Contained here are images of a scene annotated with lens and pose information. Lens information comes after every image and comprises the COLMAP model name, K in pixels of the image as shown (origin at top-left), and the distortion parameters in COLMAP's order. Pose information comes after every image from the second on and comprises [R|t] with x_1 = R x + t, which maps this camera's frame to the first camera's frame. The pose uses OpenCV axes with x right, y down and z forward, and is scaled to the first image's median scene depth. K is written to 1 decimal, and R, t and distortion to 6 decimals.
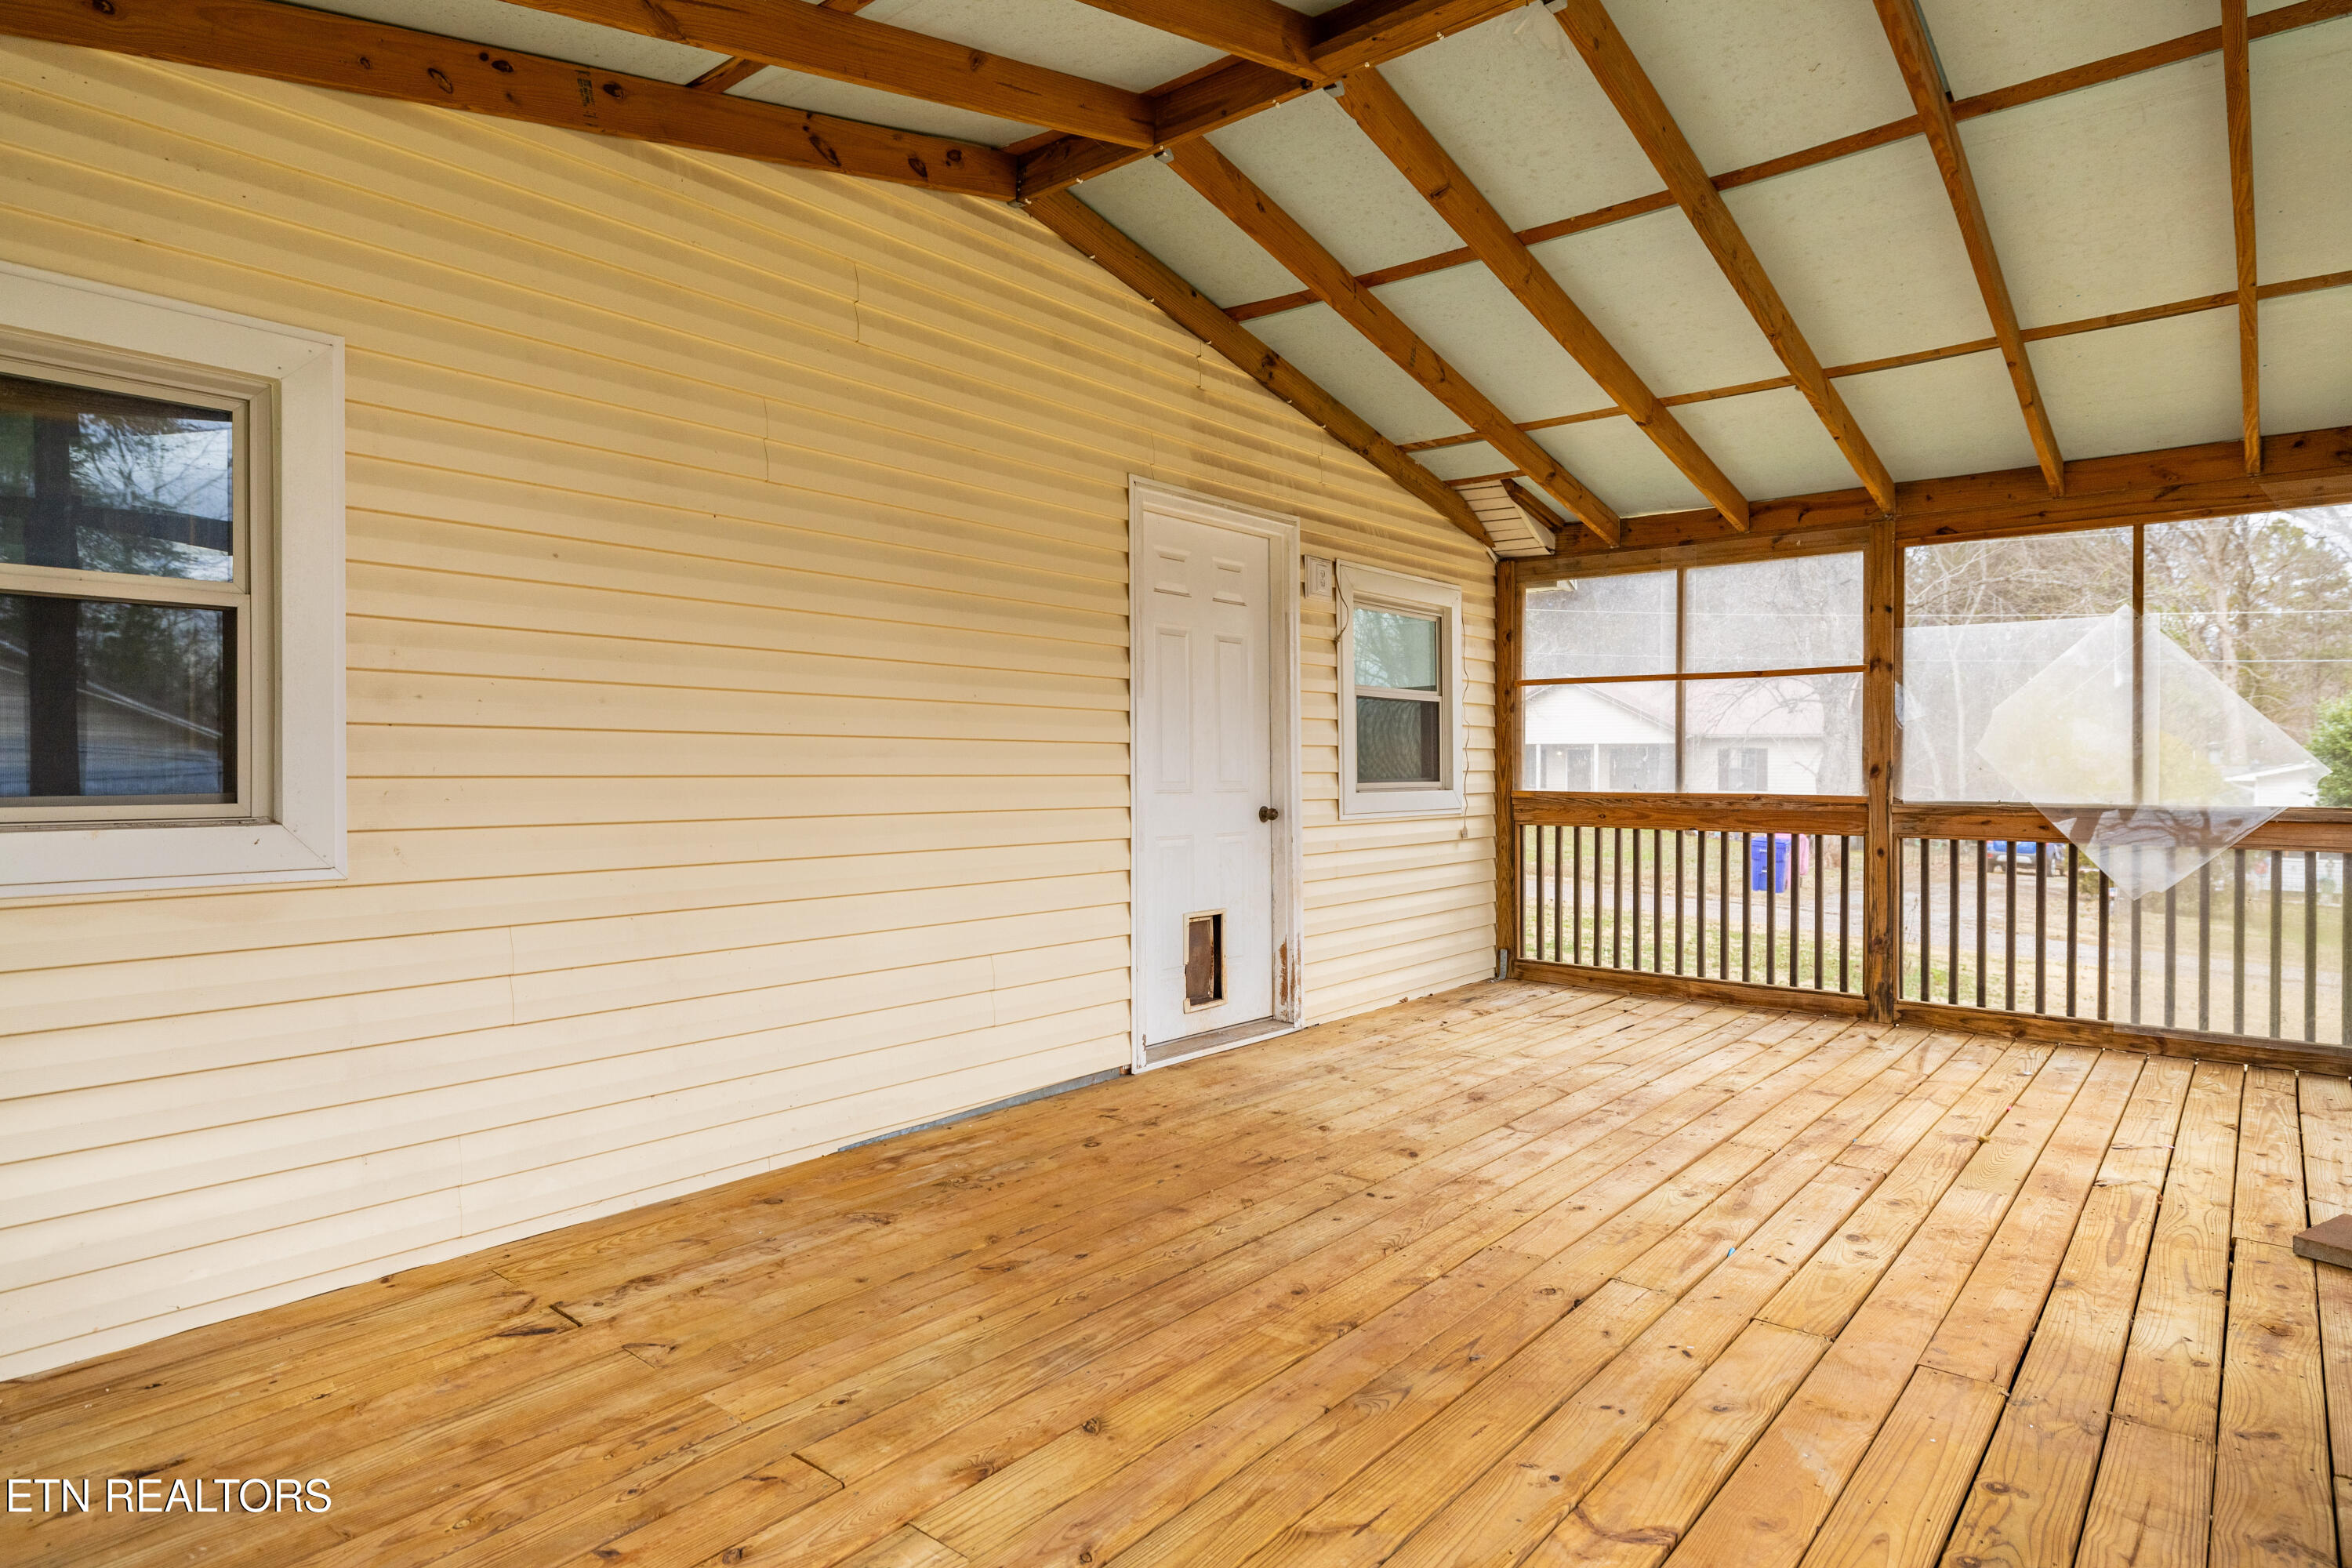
lens RADIAL K [[1289.2, 0, 1153.8], [0, 1289.2, 774.1], [0, 0, 1]] dist [-0.009308, -0.003756]
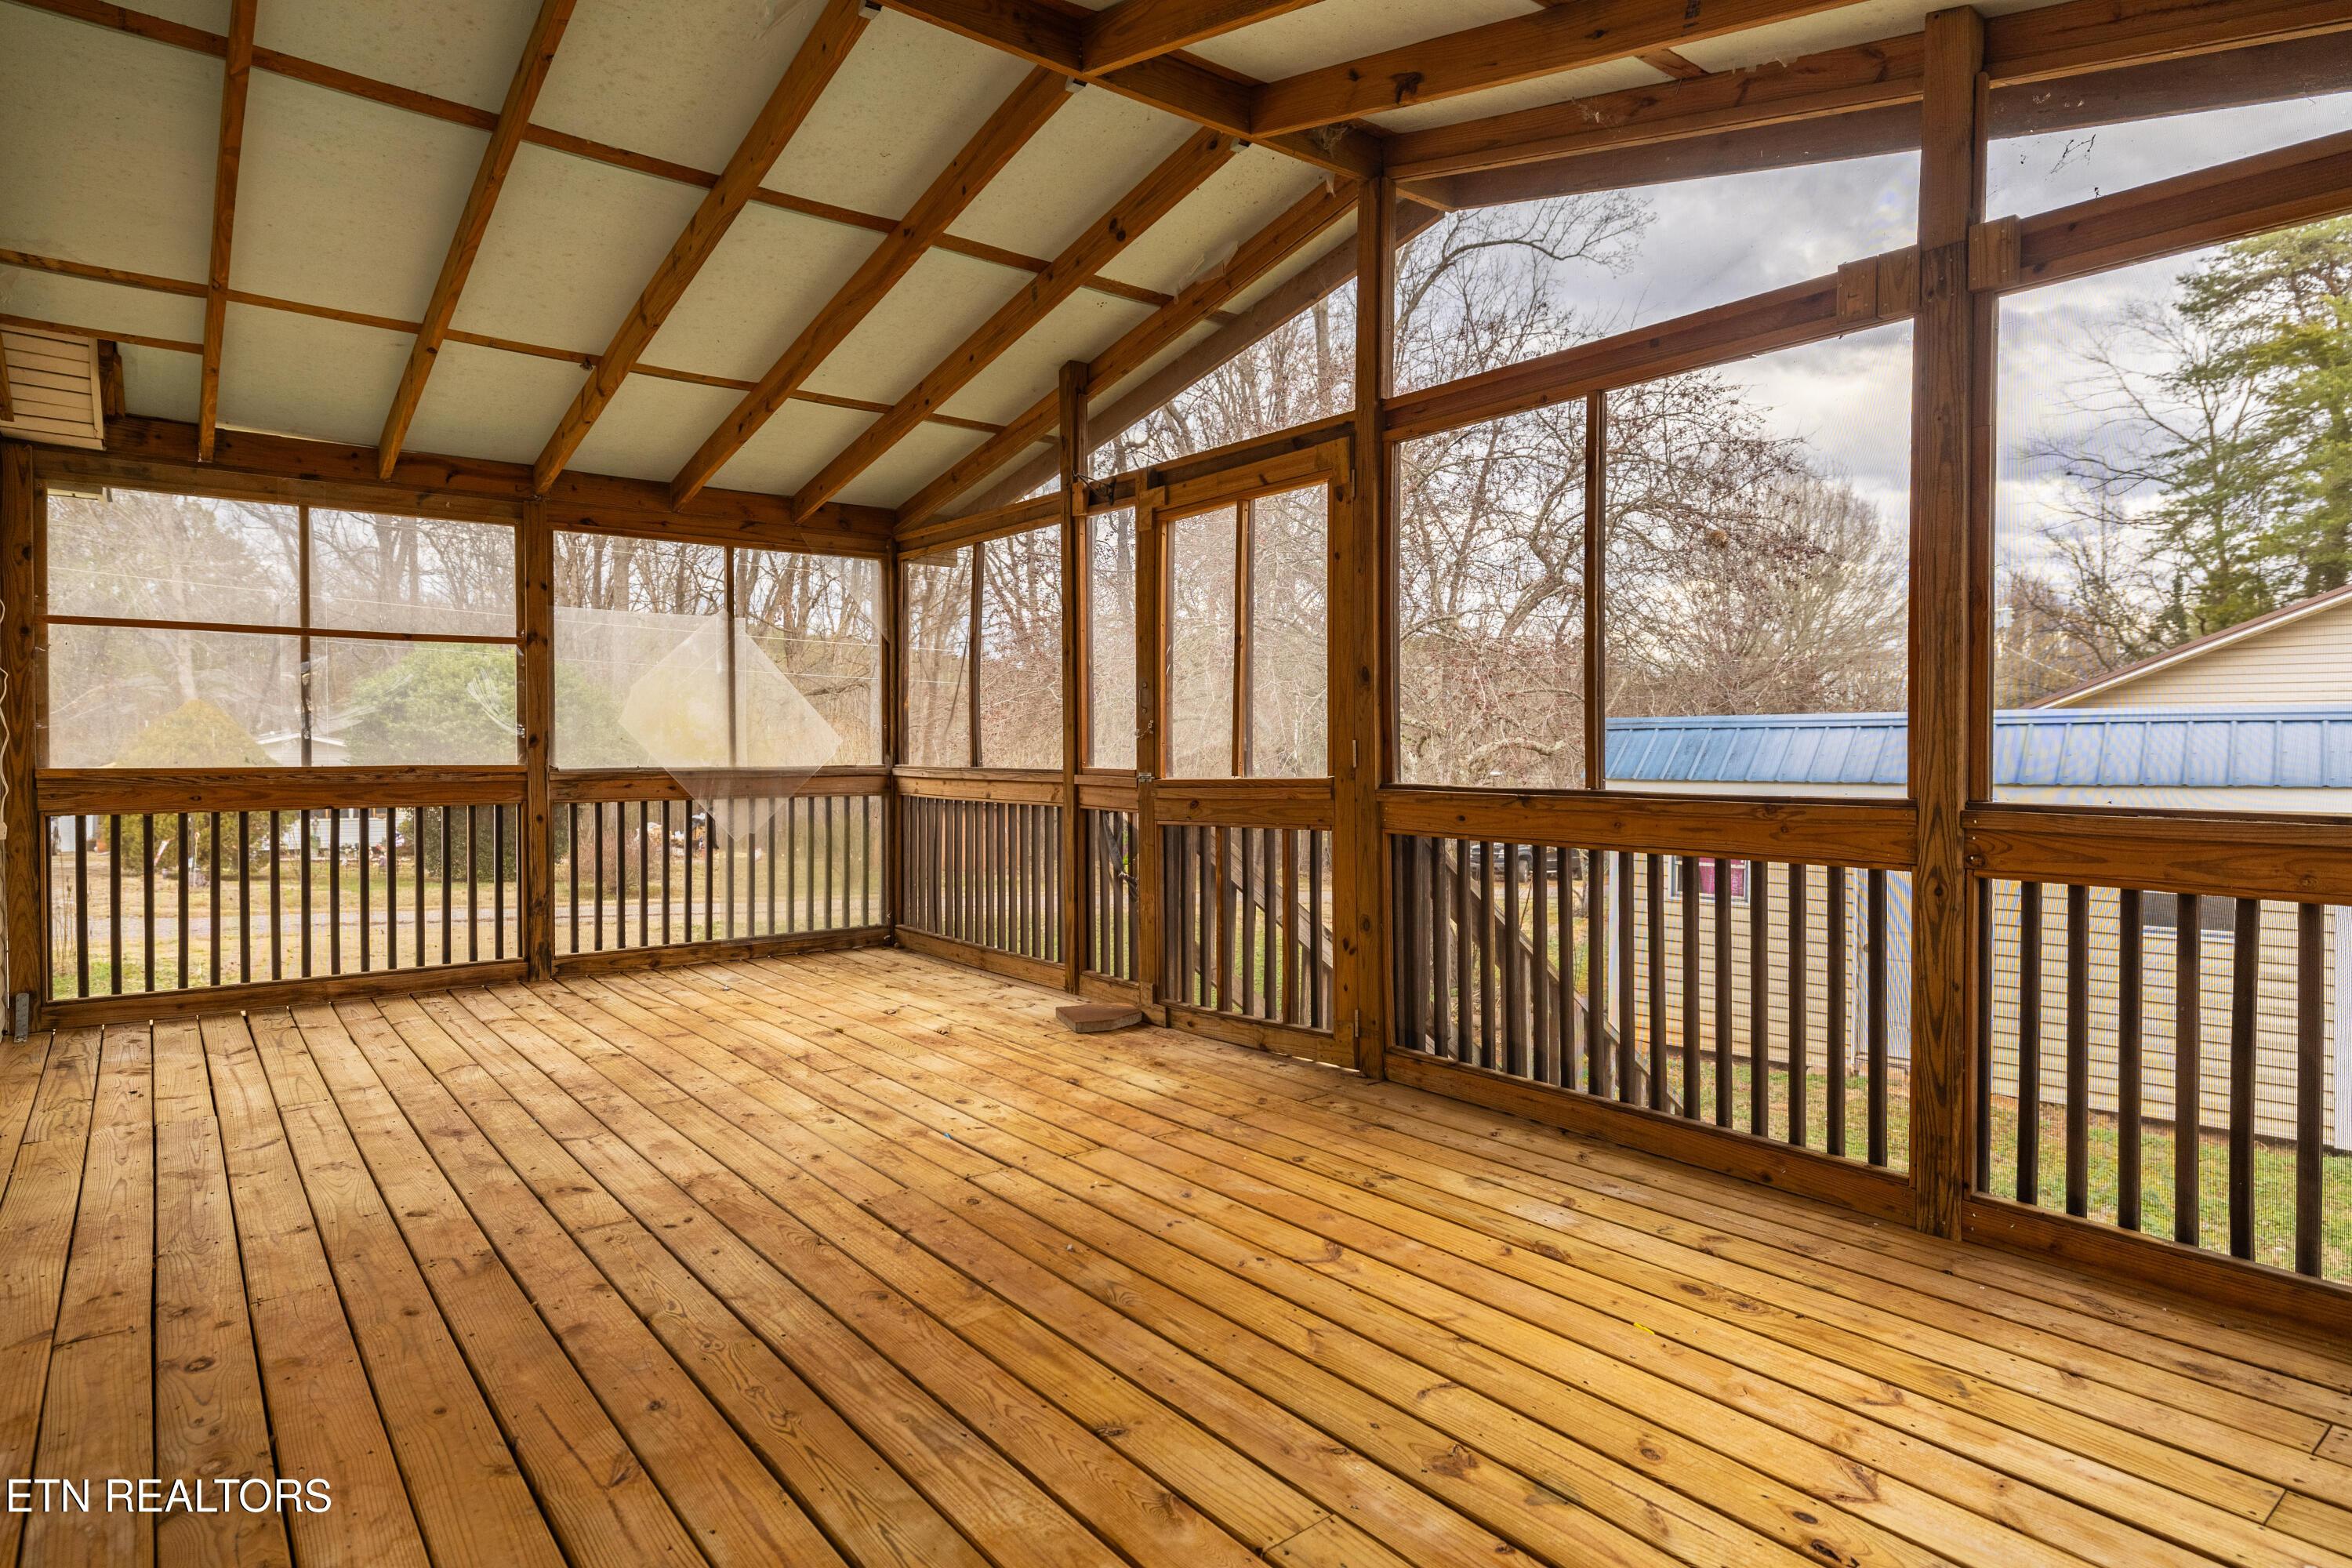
lens RADIAL K [[1289.2, 0, 1169.3], [0, 1289.2, 767.9], [0, 0, 1]] dist [-0.009308, -0.003756]
pose [[0.174316, -0.020997, 0.984466, -0.582469], [0.003264, 0.999779, 0.020746, -0.000564], [-0.984684, -0.000403, 0.174346, 0.481026]]
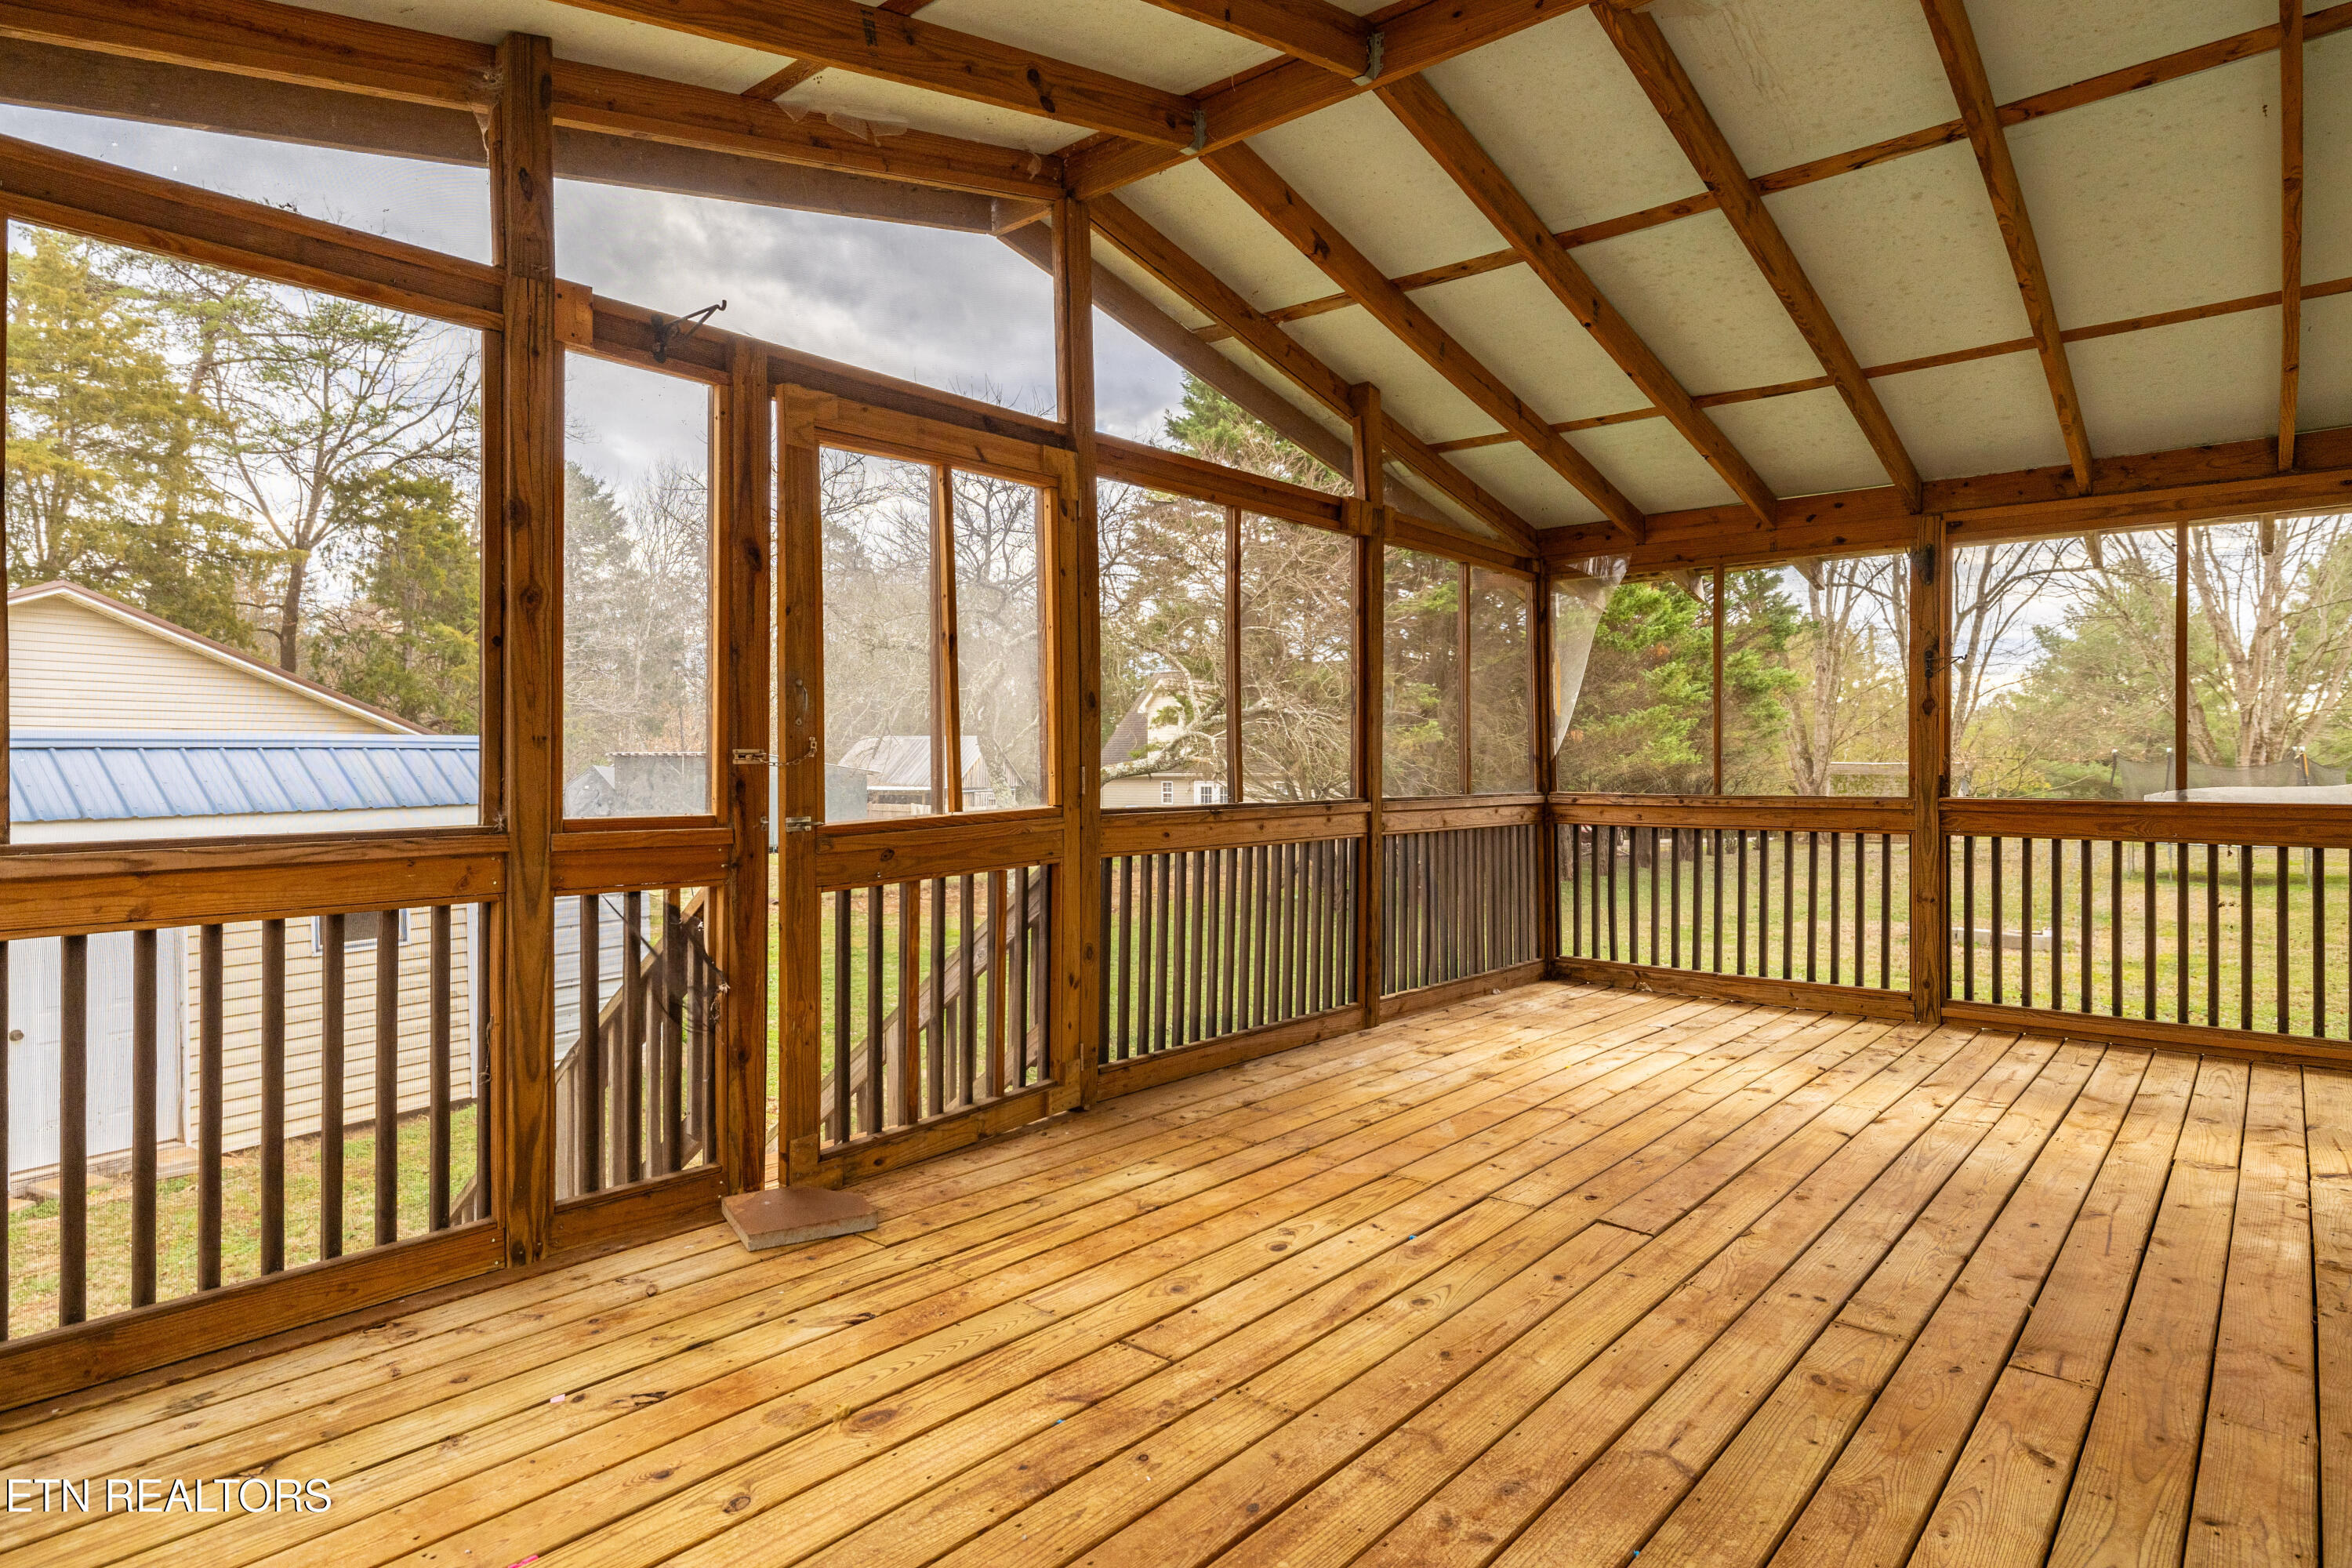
lens RADIAL K [[1289.2, 0, 1179.5], [0, 1289.2, 770.6], [0, 0, 1]] dist [-0.009308, -0.003756]
pose [[-0.999980, 0.001207, -0.006287, 0.531474], [0.001156, 0.999967, 0.008039, -0.005810], [0.006297, 0.008032, -0.999948, 1.669413]]
